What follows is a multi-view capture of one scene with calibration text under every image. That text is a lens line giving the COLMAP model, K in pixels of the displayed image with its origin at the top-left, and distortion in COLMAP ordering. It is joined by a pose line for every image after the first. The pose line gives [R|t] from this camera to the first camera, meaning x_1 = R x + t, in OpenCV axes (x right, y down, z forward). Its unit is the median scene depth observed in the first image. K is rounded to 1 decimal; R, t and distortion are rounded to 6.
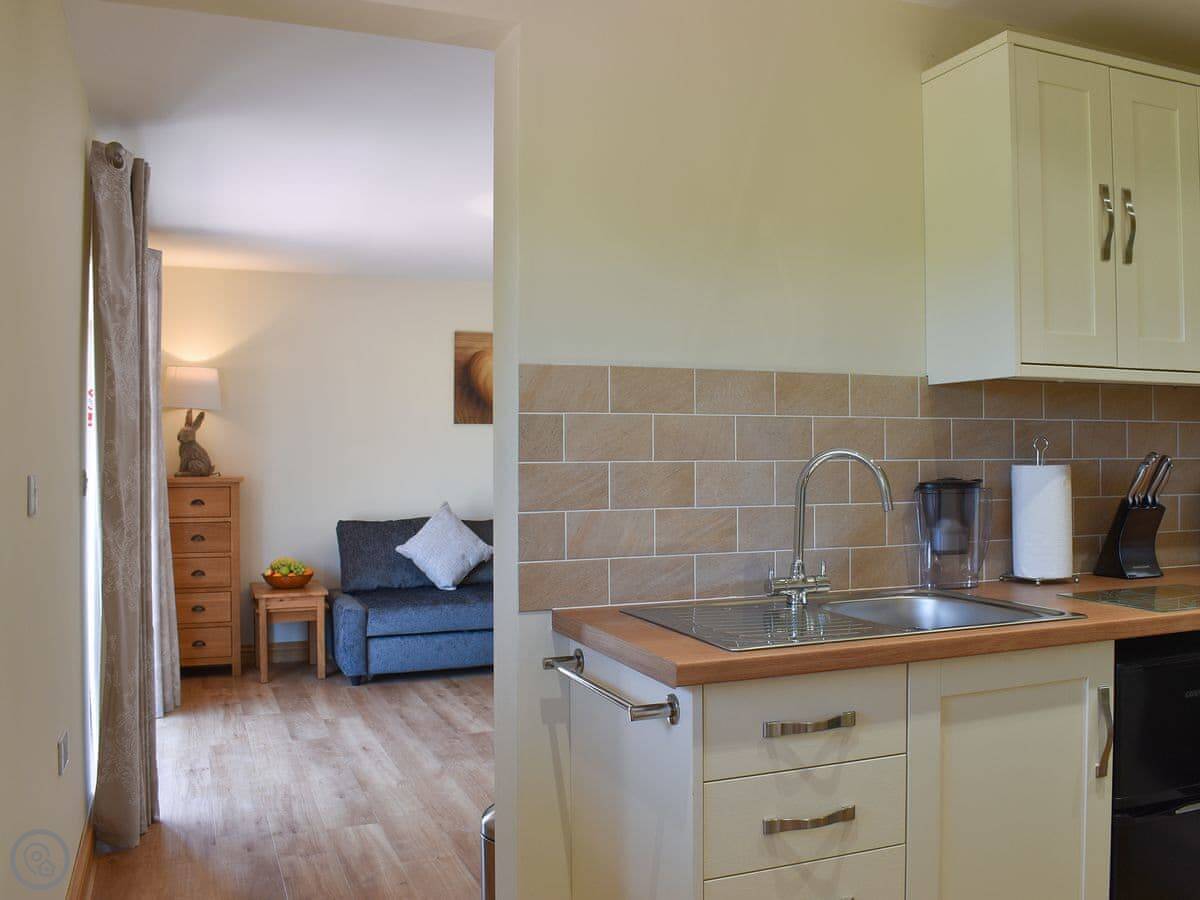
lens RADIAL K [[1016.1, 0, 600.0], [0, 1016.1, 461.9], [0, 0, 1]] dist [-0.077819, -0.007269]
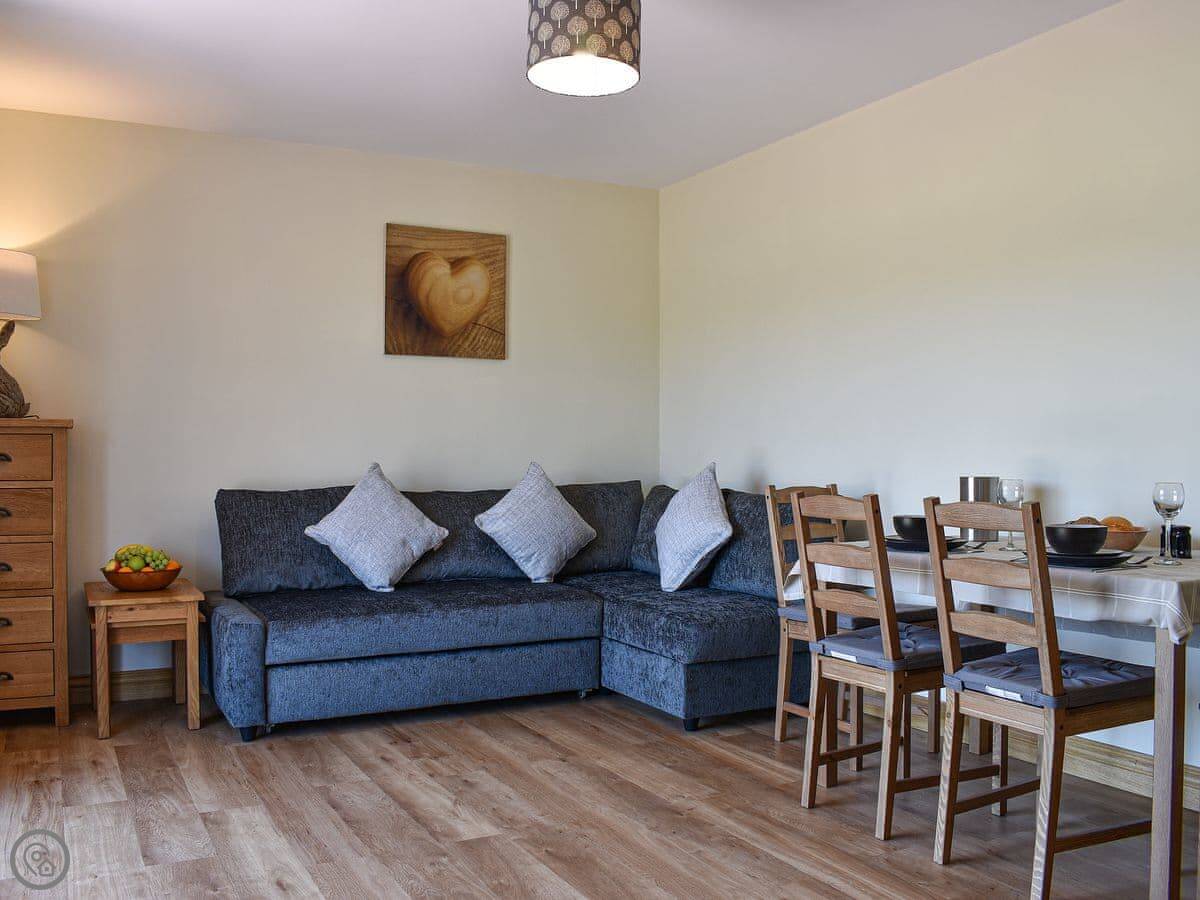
lens RADIAL K [[1147.1, 0, 592.0], [0, 1147.1, 438.4], [0, 0, 1]] dist [-0.094804, 0.000000]
pose [[0.997303, 0.002197, 0.073361, -0.063038], [-0.001745, 0.999979, -0.006228, 0.026962], [-0.073374, 0.006083, 0.997286, 0.216364]]
